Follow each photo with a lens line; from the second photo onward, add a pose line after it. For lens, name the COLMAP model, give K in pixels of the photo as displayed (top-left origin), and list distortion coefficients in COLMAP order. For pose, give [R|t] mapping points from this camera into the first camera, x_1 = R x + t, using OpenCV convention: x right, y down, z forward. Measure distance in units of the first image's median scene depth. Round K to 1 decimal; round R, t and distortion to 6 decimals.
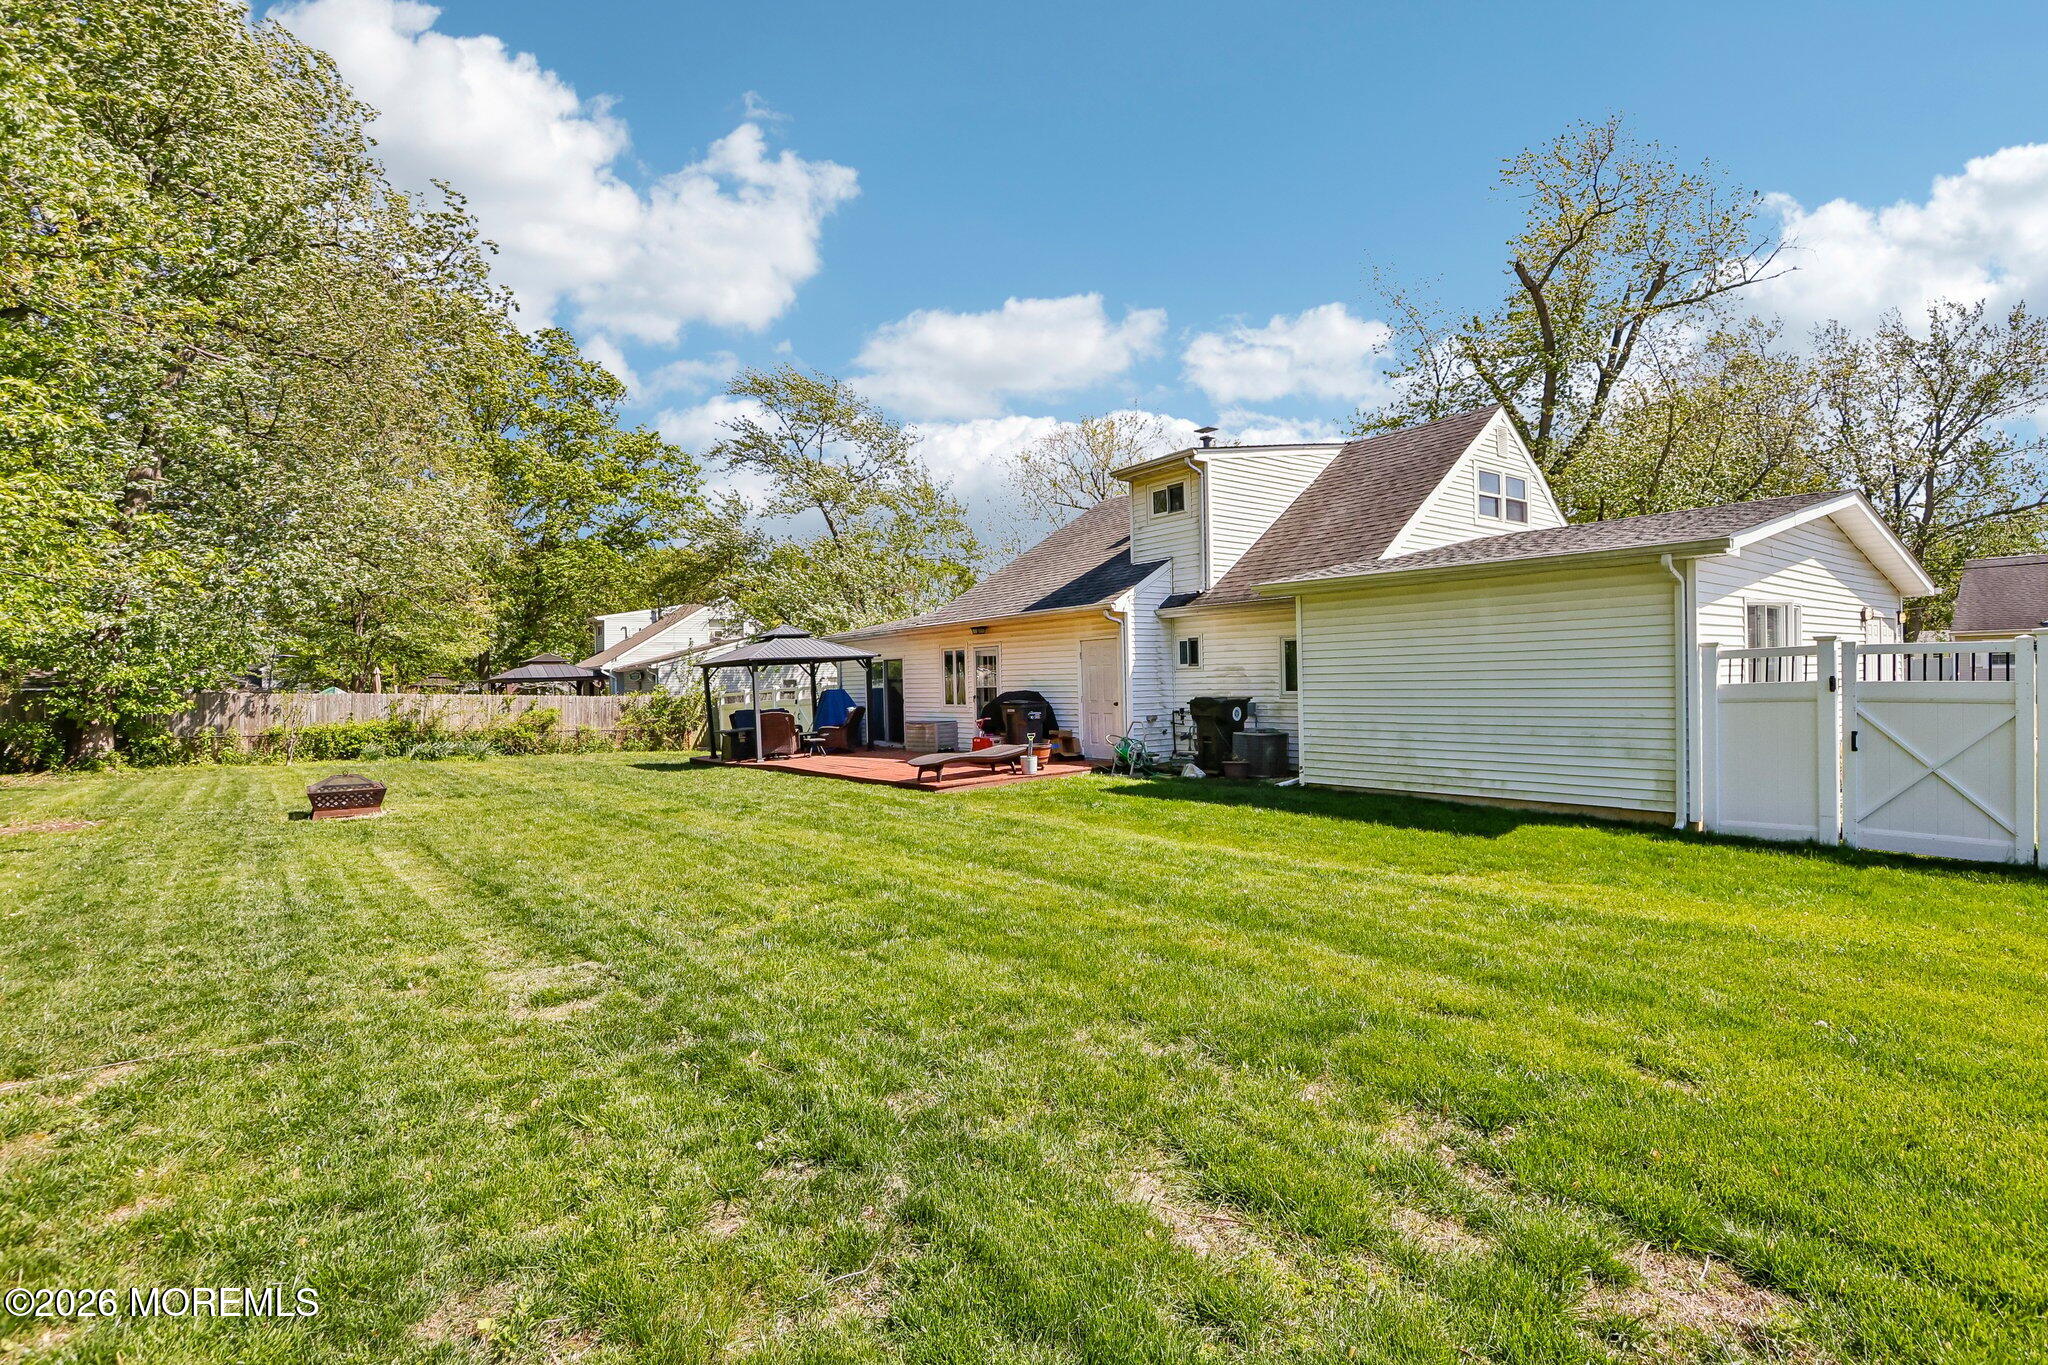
lens RADIAL K [[942.1, 0, 1009.5], [0, 942.1, 685.3], [0, 0, 1]] dist [-0.014286, 0.001426]
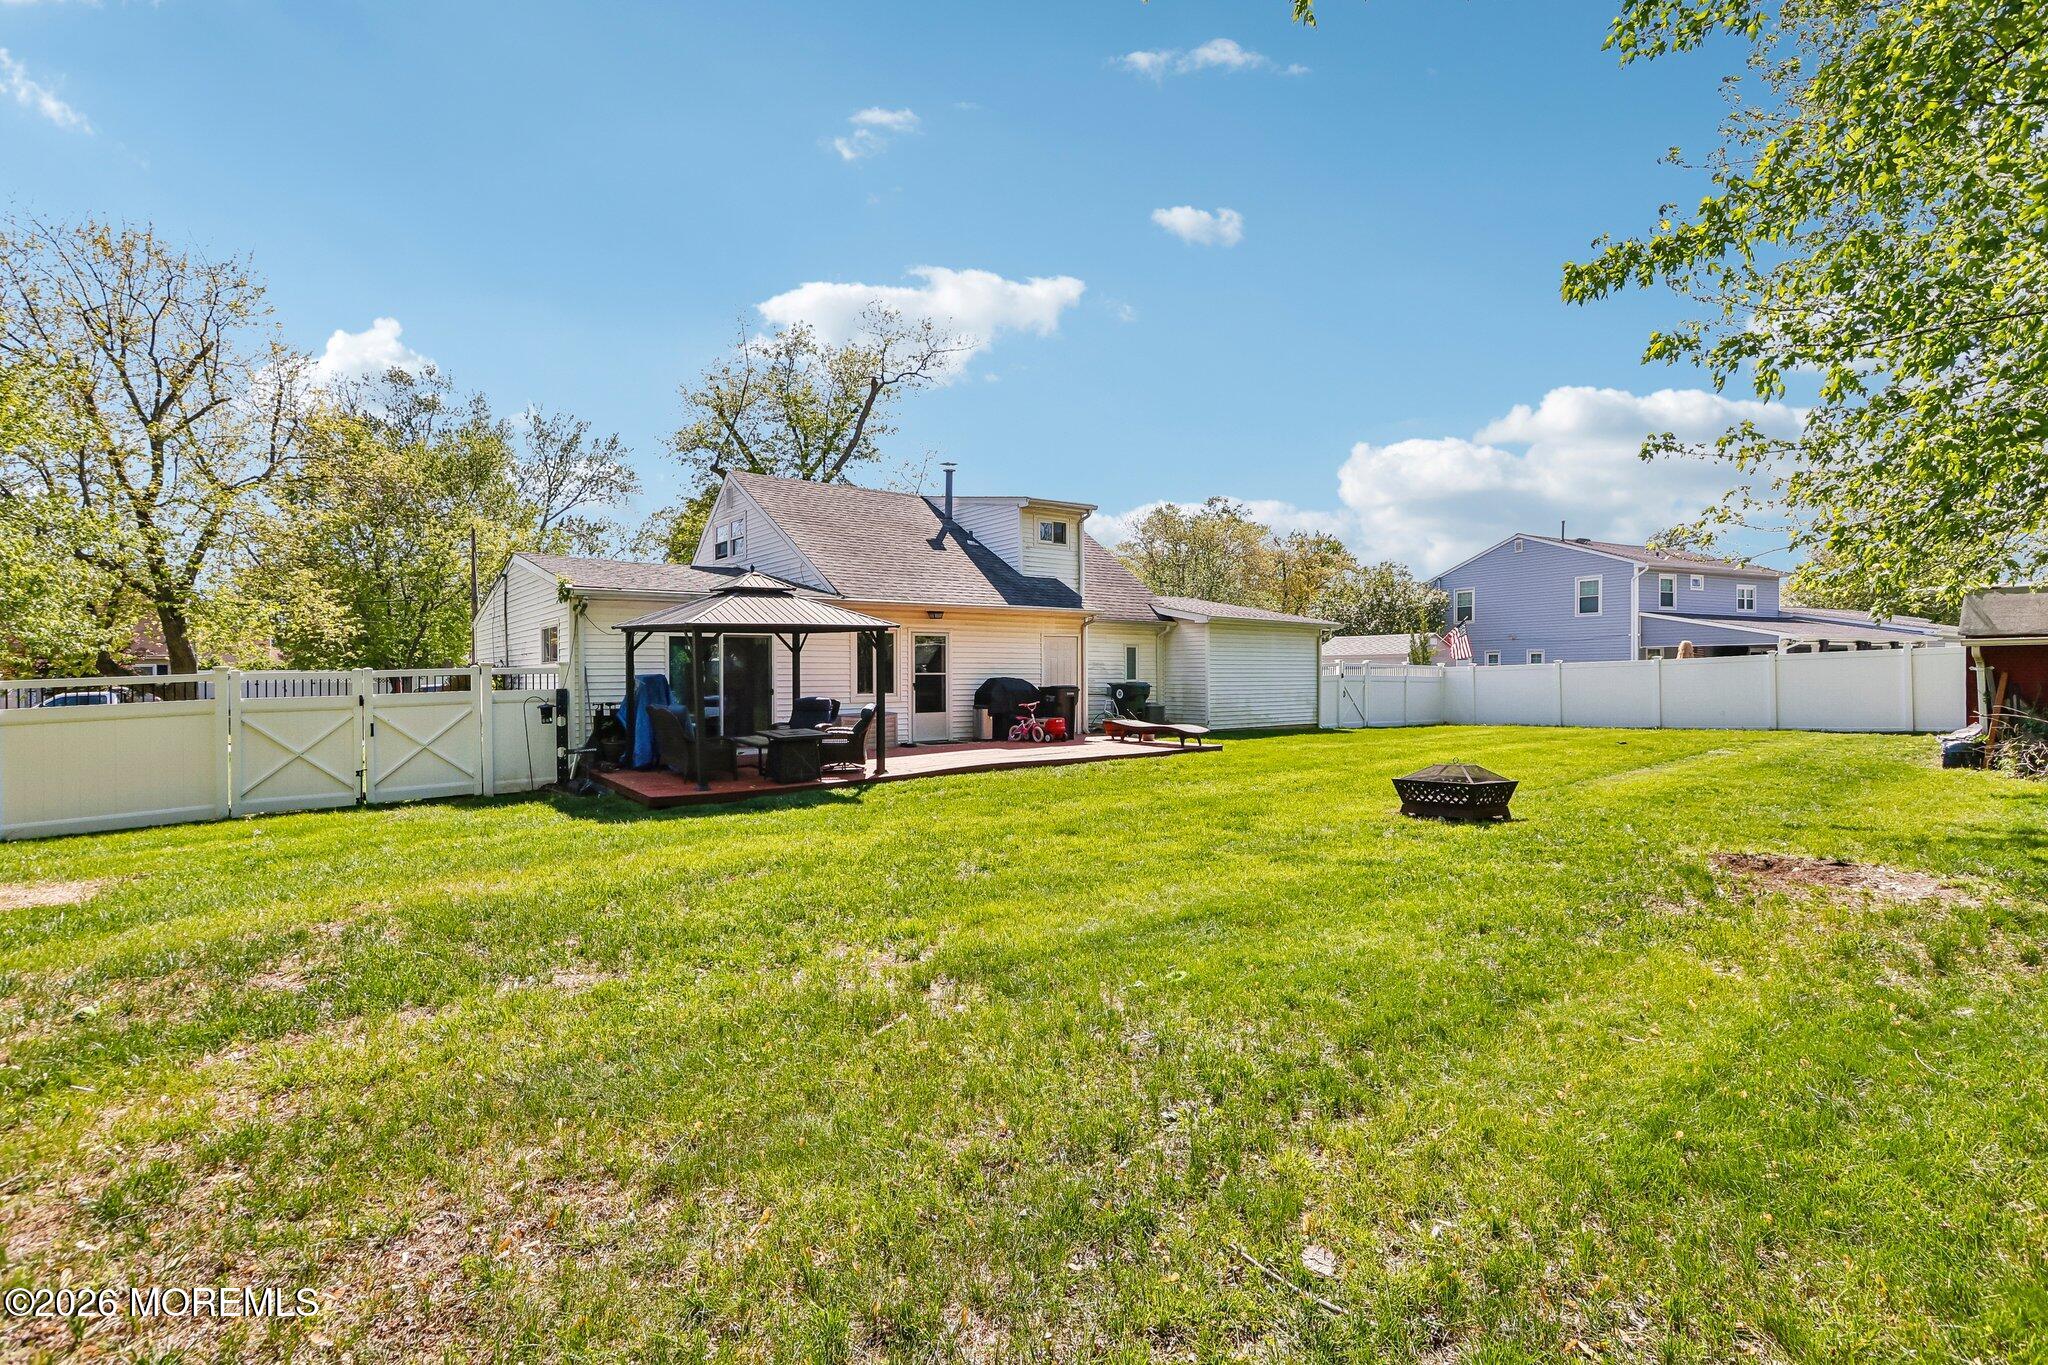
lens RADIAL K [[942.1, 0, 1009.5], [0, 942.1, 685.3], [0, 0, 1]] dist [-0.014286, 0.001426]
pose [[0.073037, 0.002689, 0.997326, -1.169679], [-0.008132, 0.999965, -0.002101, 0.021754], [-0.997296, -0.007957, 0.073056, 0.969510]]
